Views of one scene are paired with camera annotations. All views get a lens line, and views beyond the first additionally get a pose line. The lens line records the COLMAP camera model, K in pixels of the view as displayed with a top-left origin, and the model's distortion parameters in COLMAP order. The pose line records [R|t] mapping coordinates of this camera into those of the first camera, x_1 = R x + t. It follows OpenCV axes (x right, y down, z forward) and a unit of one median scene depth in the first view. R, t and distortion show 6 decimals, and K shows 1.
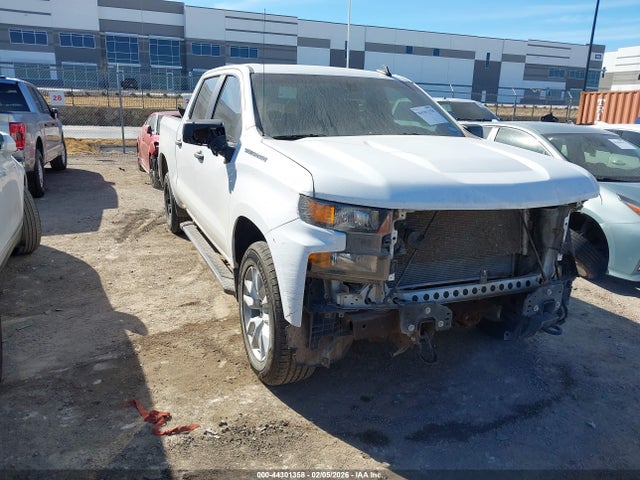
lens RADIAL K [[510.4, 0, 311.6], [0, 510.4, 236.5], [0, 0, 1]] dist [0.058940, -0.089061]
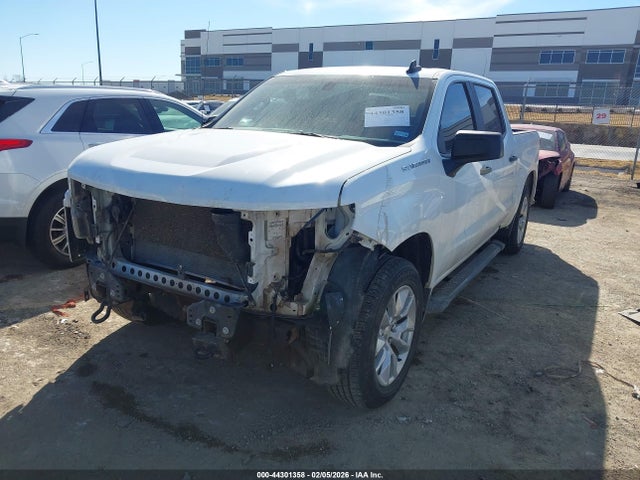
lens RADIAL K [[517.4, 0, 286.2], [0, 517.4, 205.5], [0, 0, 1]] dist [-0.088258, 0.146792]
pose [[0.562466, 0.152330, -0.812667, 0.913364], [-0.223898, 0.974220, 0.027647, -0.086516], [0.795928, 0.166404, 0.582072, 0.427839]]
